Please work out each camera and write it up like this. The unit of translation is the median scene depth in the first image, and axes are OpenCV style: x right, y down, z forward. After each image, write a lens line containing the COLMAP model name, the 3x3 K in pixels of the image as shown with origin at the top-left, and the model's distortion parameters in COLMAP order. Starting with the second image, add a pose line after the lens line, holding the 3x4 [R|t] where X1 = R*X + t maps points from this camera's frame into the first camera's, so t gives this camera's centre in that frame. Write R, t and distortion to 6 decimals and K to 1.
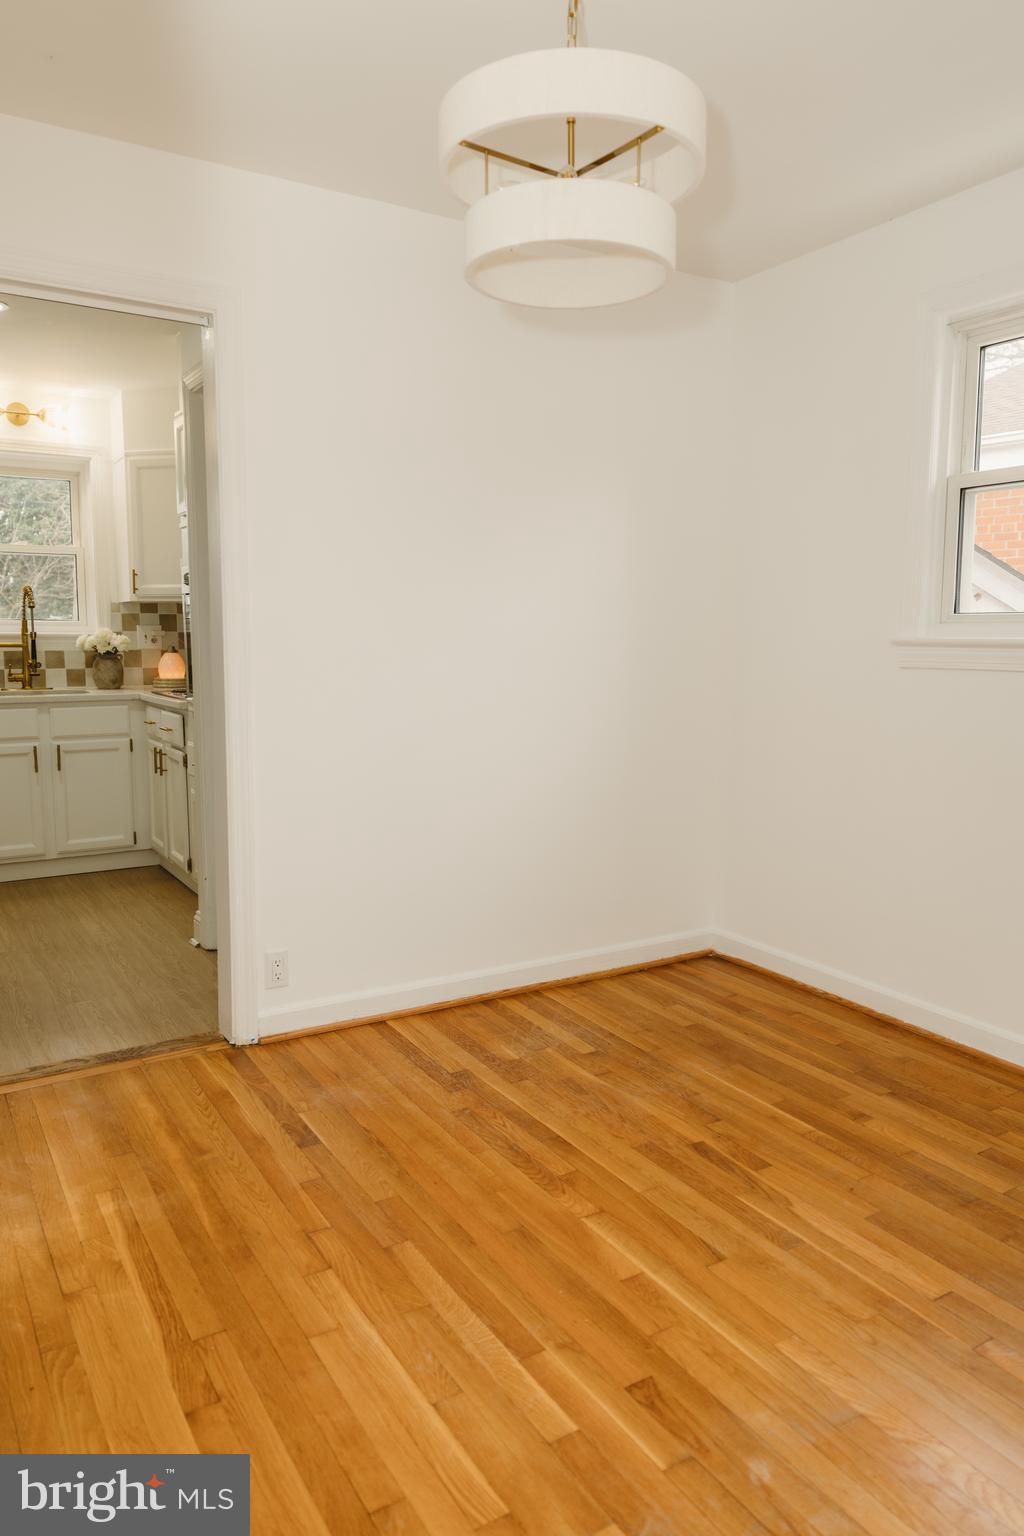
lens RADIAL K [[1045.5, 0, 512.5], [0, 1045.5, 770.4], [0, 0, 1]] dist [-0.000532, -0.004823]
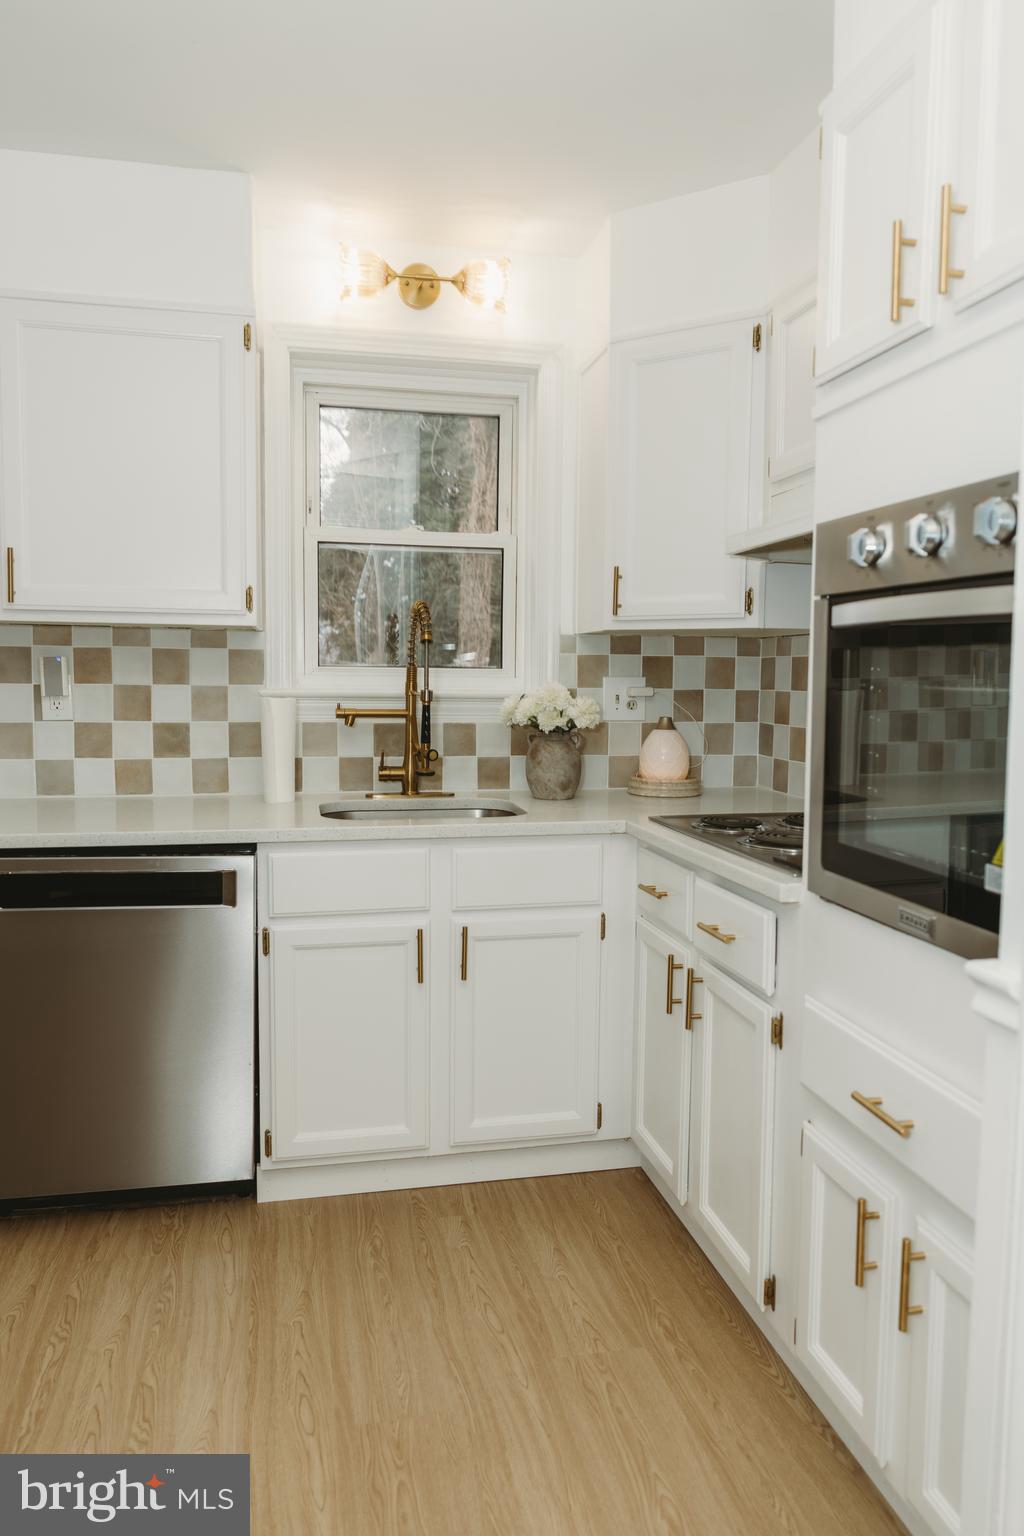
lens RADIAL K [[1045.5, 0, 503.1], [0, 1045.5, 768.4], [0, 0, 1]] dist [-0.000532, -0.004823]
pose [[0.943409, 0.033327, -0.329953, -0.242309], [-0.048633, 0.998085, -0.038239, -0.072856], [0.328047, 0.052121, 0.943223, 0.508432]]
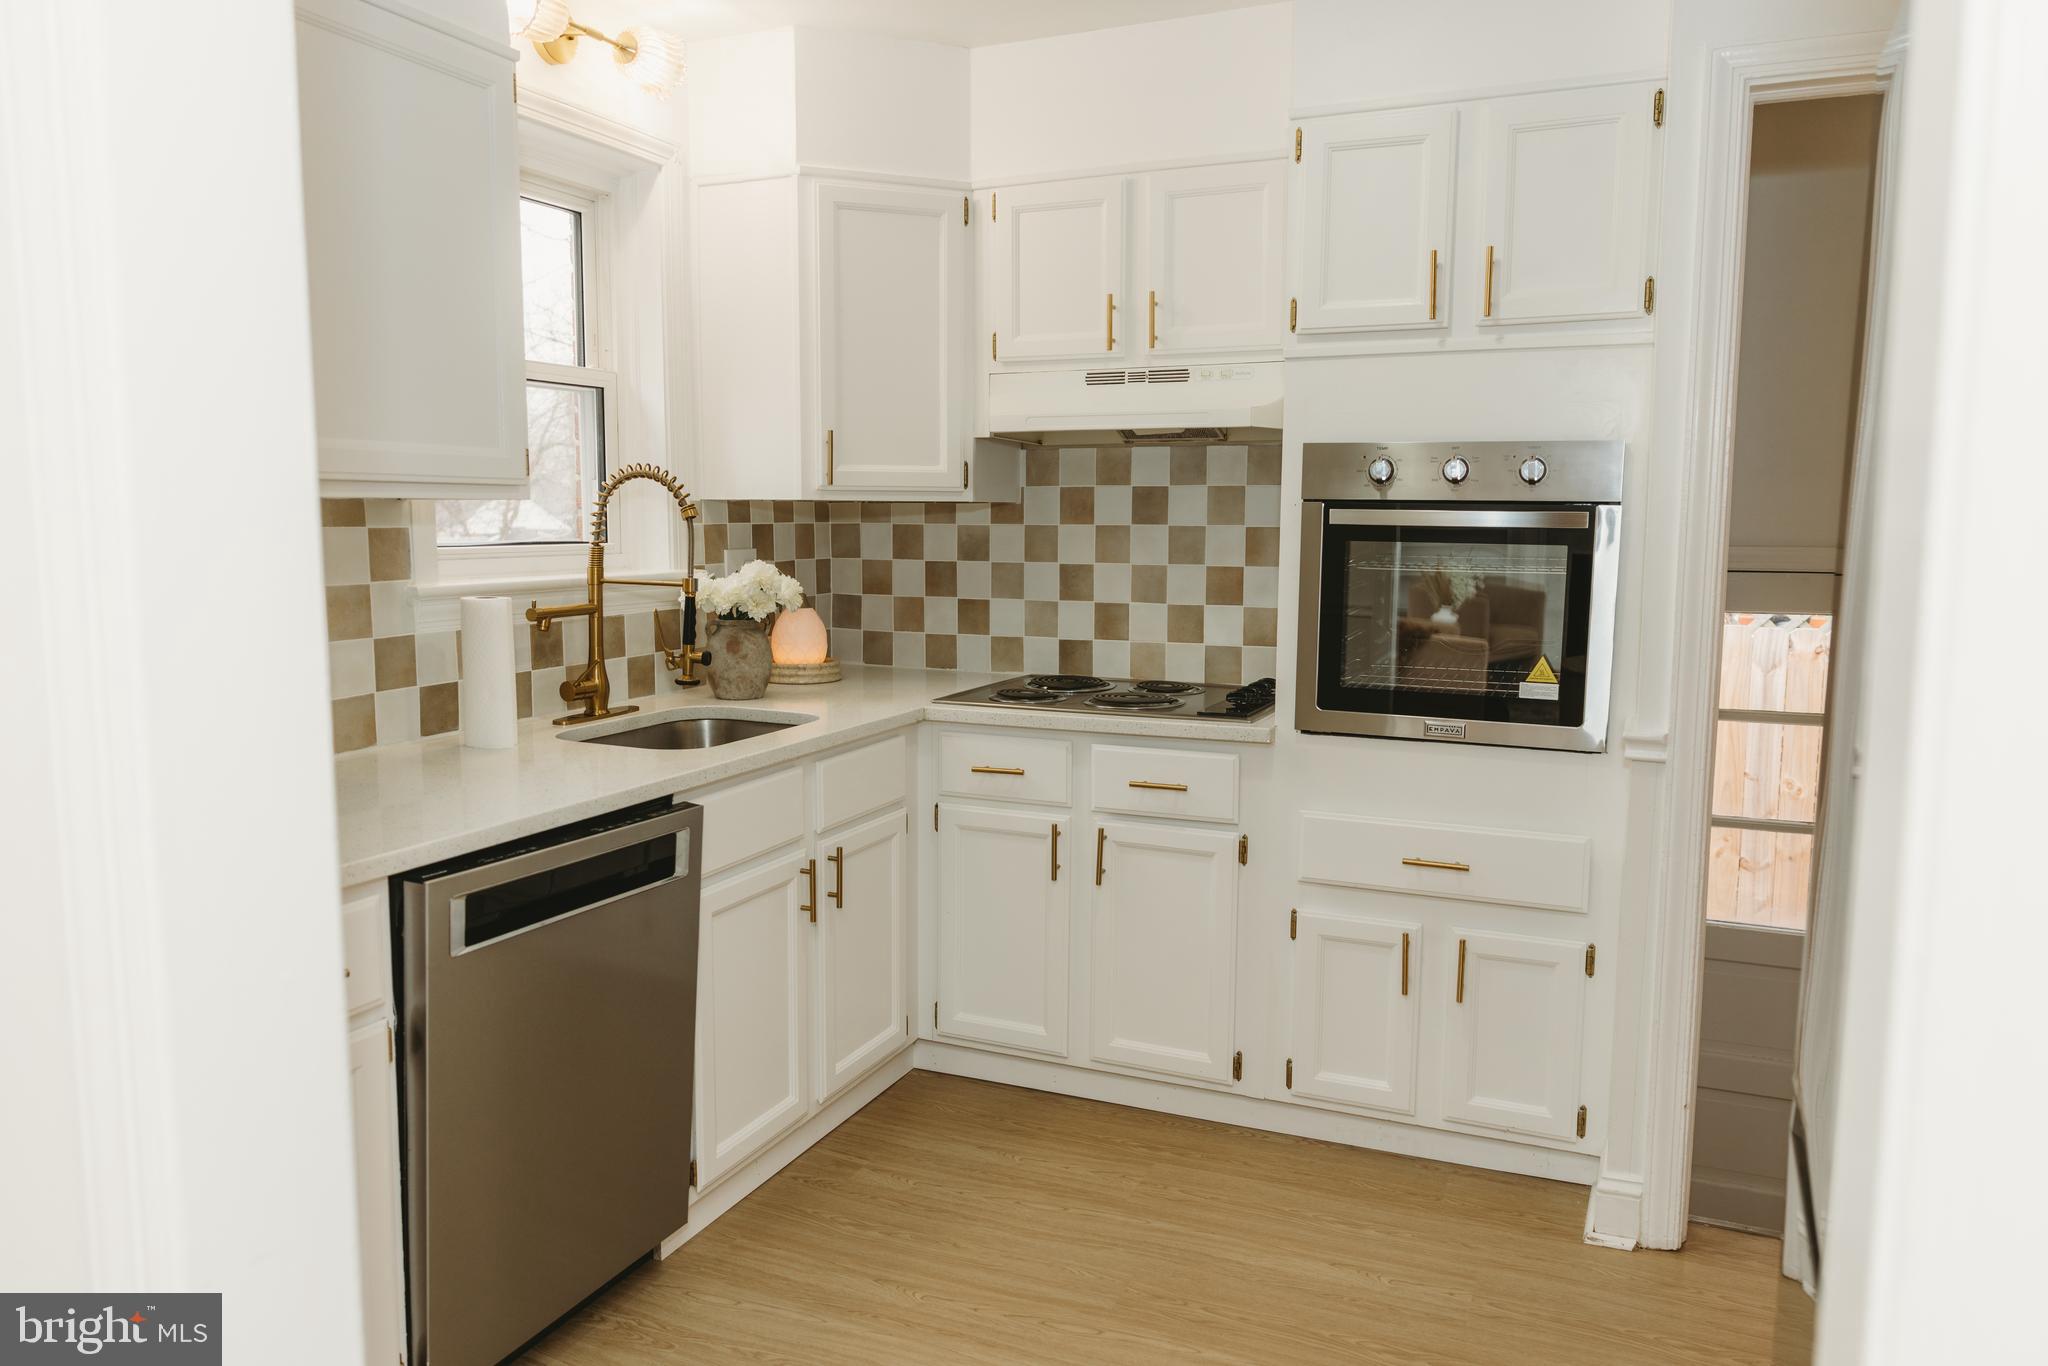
lens RADIAL K [[1394.0, 0, 1021.0], [0, 1394.0, 677.1], [0, 0, 1]] dist [-0.000532, -0.004823]
pose [[0.819344, -0.069041, 0.569129, -0.633140], [0.074040, 0.997152, 0.014373, -0.087621], [-0.568501, 0.030362, 0.822122, 0.457813]]
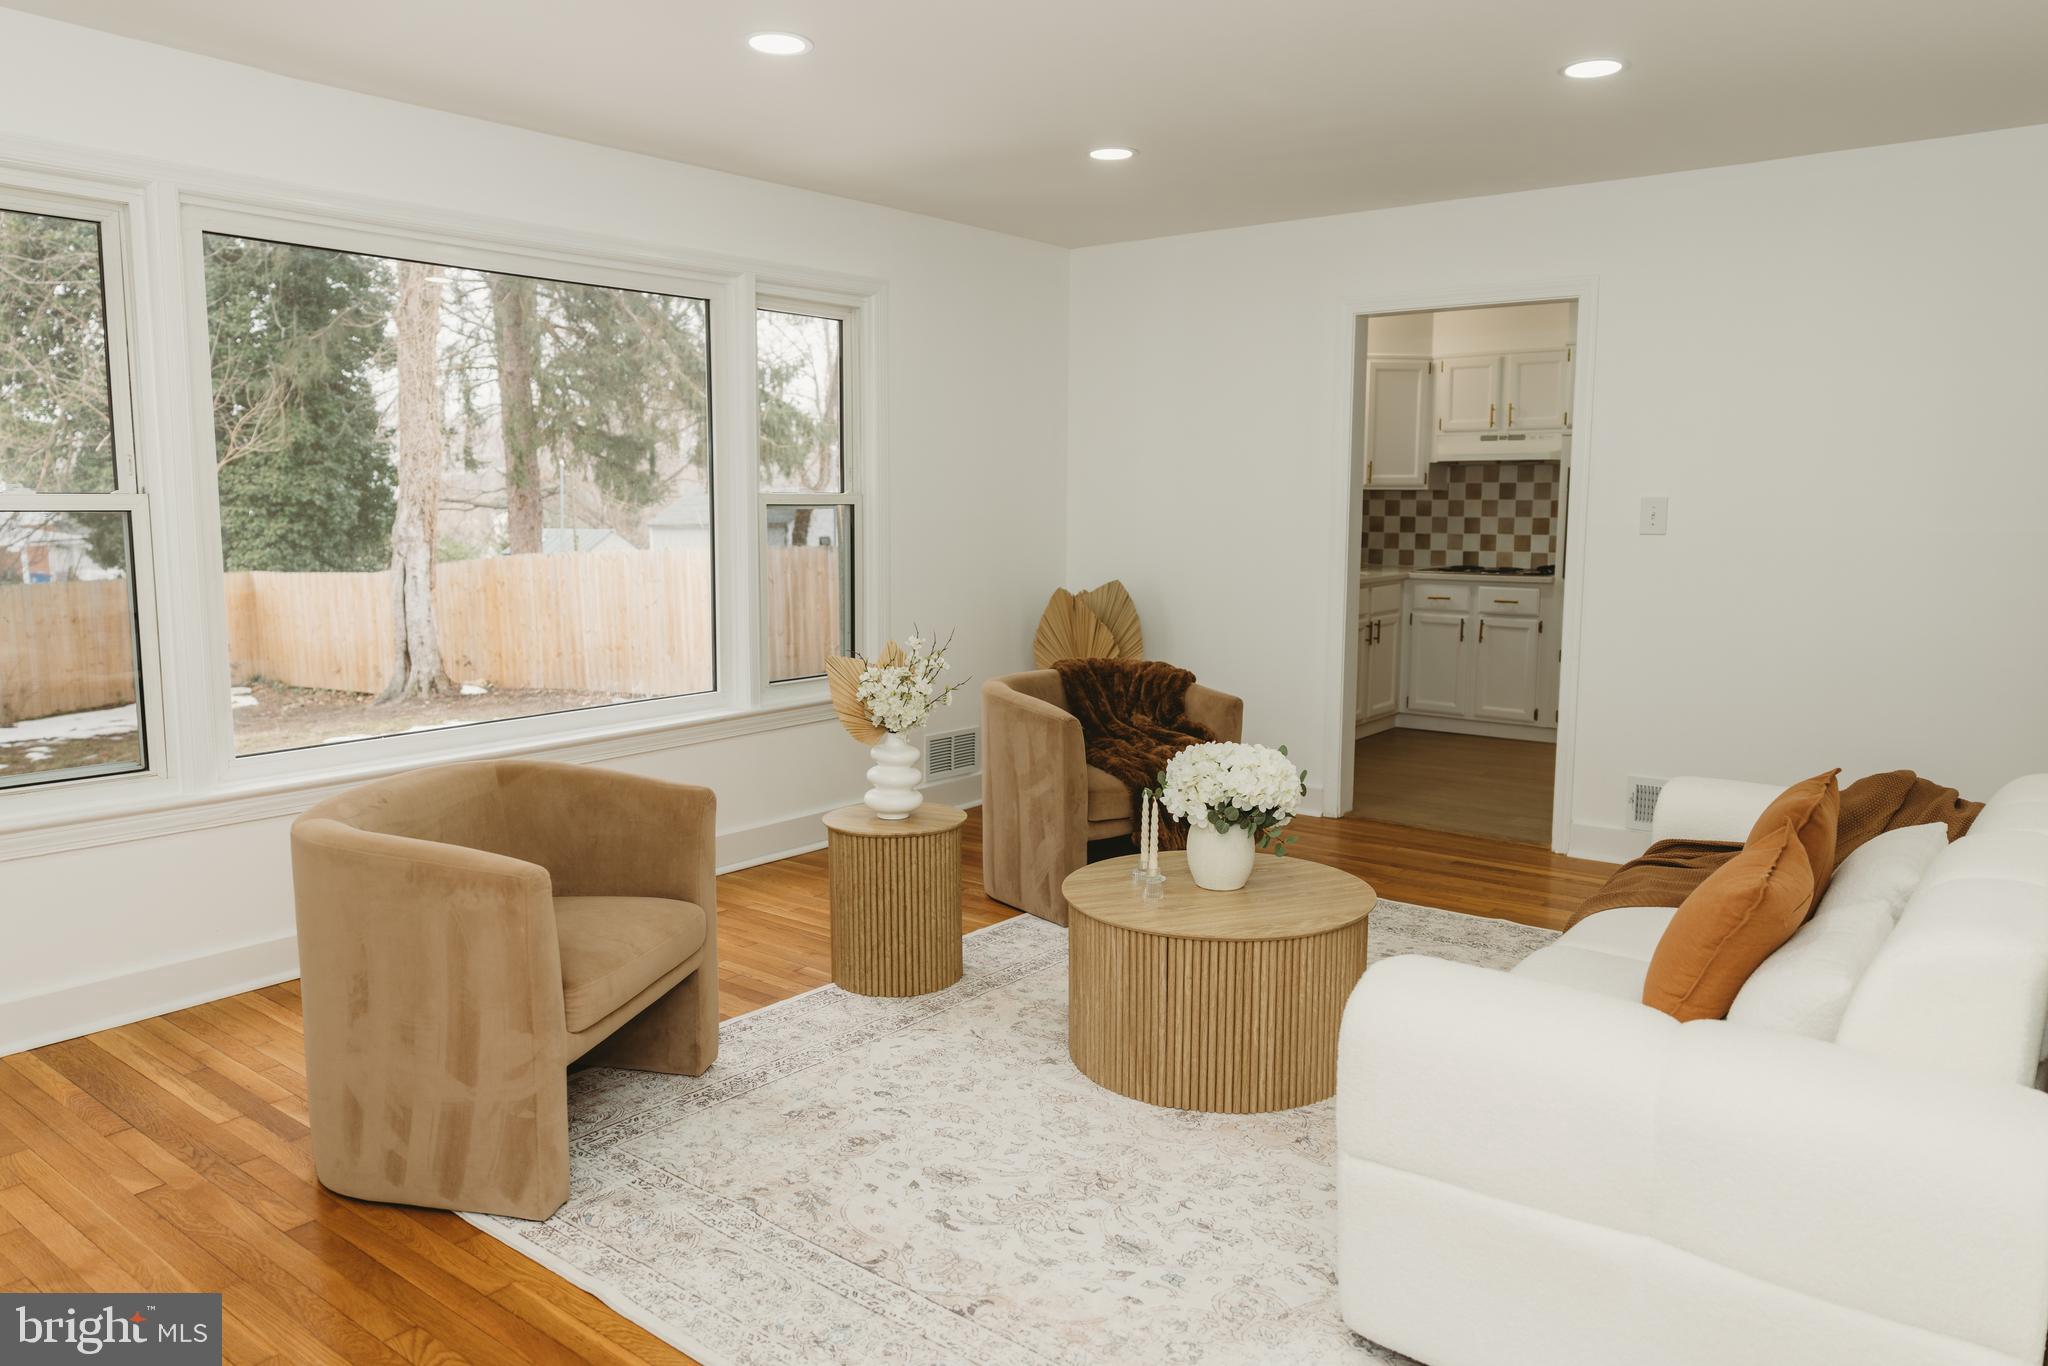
lens RADIAL K [[1394.0, 0, 1019.2], [0, 1394.0, 679.2], [0, 0, 1]] dist [-0.000532, -0.004823]
pose [[0.936470, -0.050664, 0.347071, -1.213062], [0.049397, 0.998701, 0.012501, 0.000864], [-0.347253, 0.005438, 0.937756, -0.245514]]
